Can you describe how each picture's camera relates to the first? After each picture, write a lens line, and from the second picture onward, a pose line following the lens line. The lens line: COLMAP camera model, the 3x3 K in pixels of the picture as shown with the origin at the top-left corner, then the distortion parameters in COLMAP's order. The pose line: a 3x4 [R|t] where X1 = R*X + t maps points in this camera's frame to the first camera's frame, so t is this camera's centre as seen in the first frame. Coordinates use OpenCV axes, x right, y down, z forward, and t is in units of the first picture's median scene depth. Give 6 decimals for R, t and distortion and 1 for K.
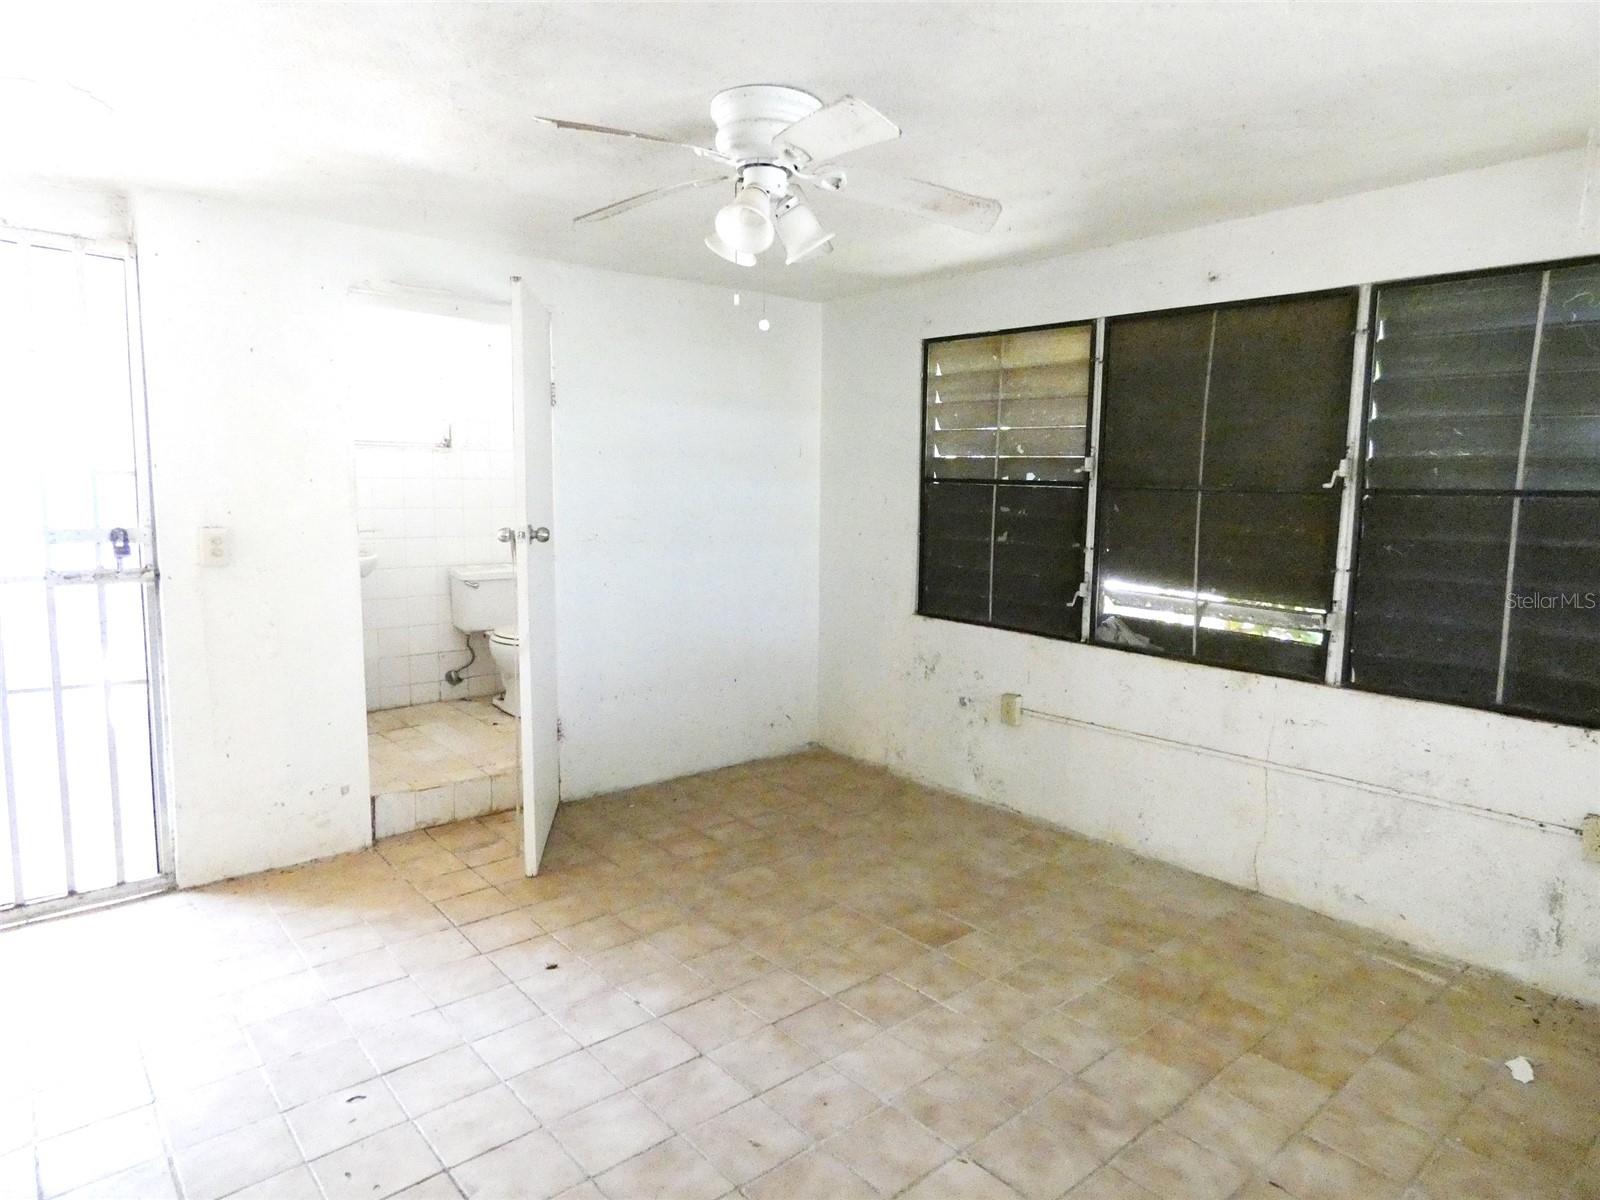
lens RADIAL K [[964.3, 0, 798.2], [0, 964.3, 601.6], [0, 0, 1]] dist [-0.003862, 0.001073]
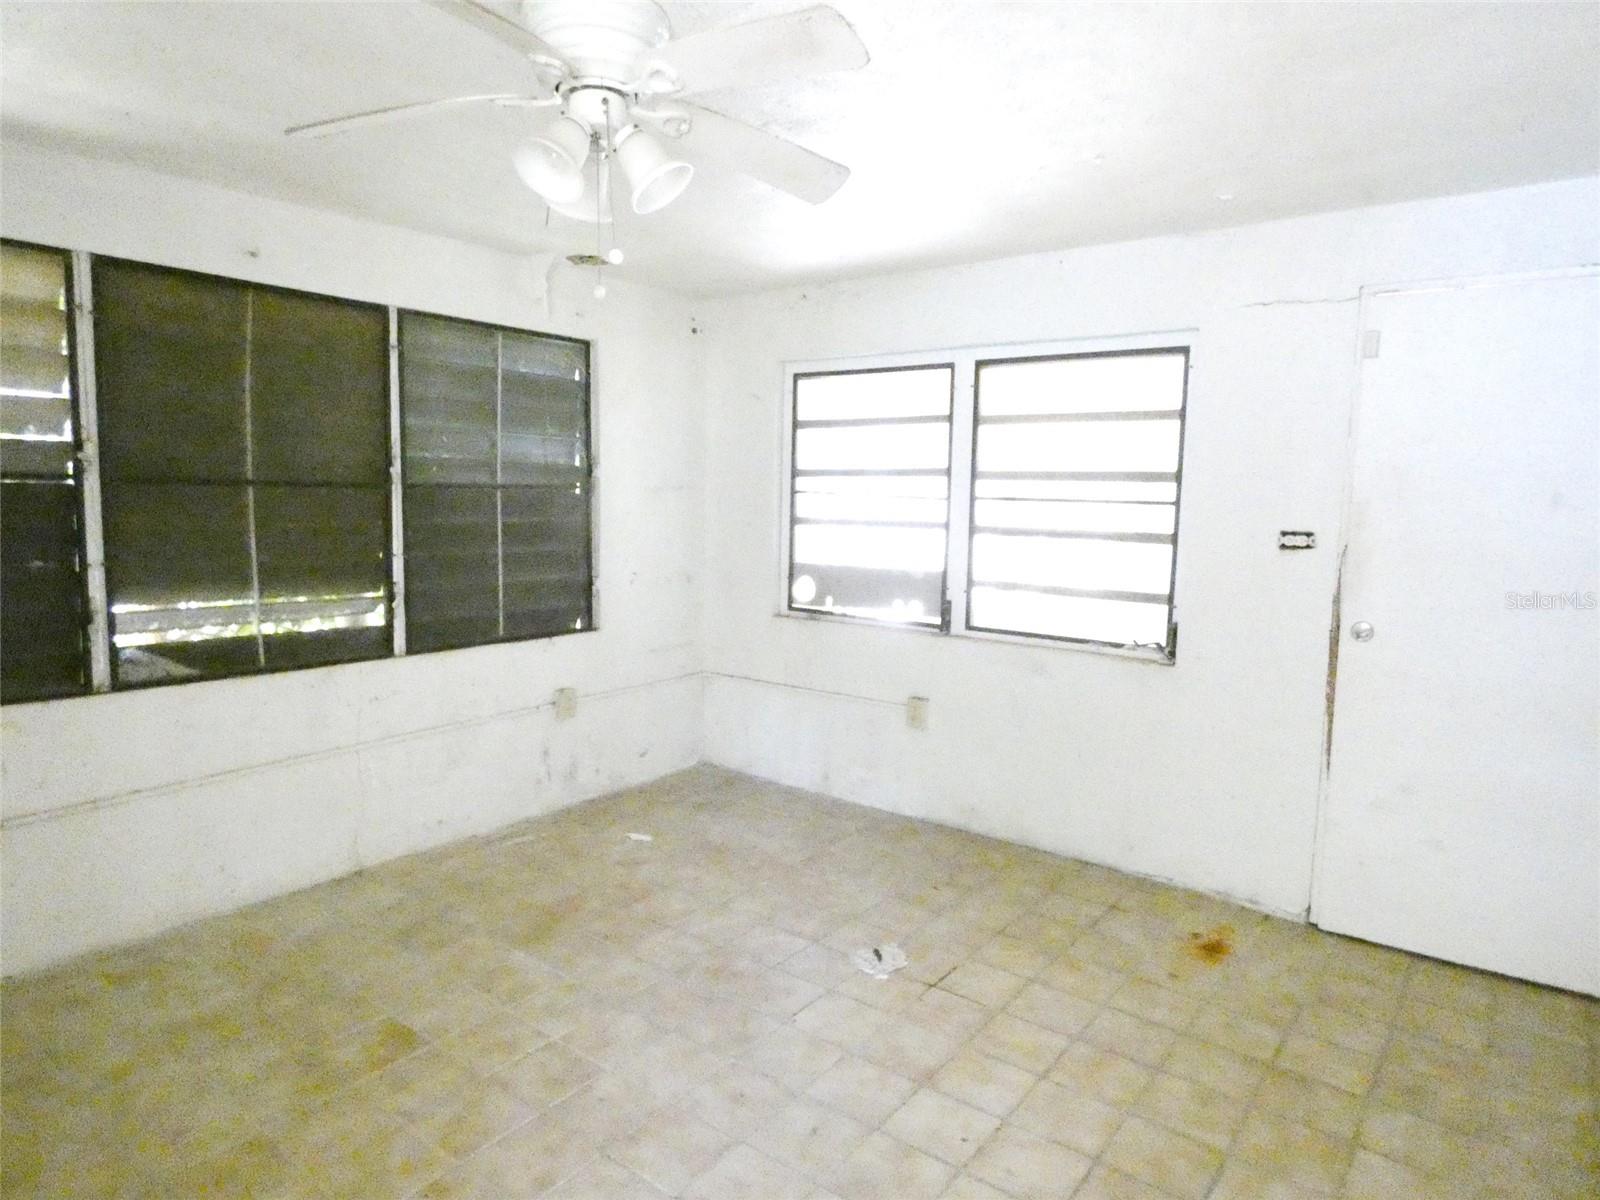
lens RADIAL K [[964.3, 0, 798.2], [0, 964.3, 601.6], [0, 0, 1]] dist [-0.003862, 0.001073]
pose [[-0.214178, -0.133335, 0.967652, -0.666226], [0.101262, 0.982271, 0.157763, -0.112616], [-0.971532, 0.131776, -0.196879, 0.786521]]
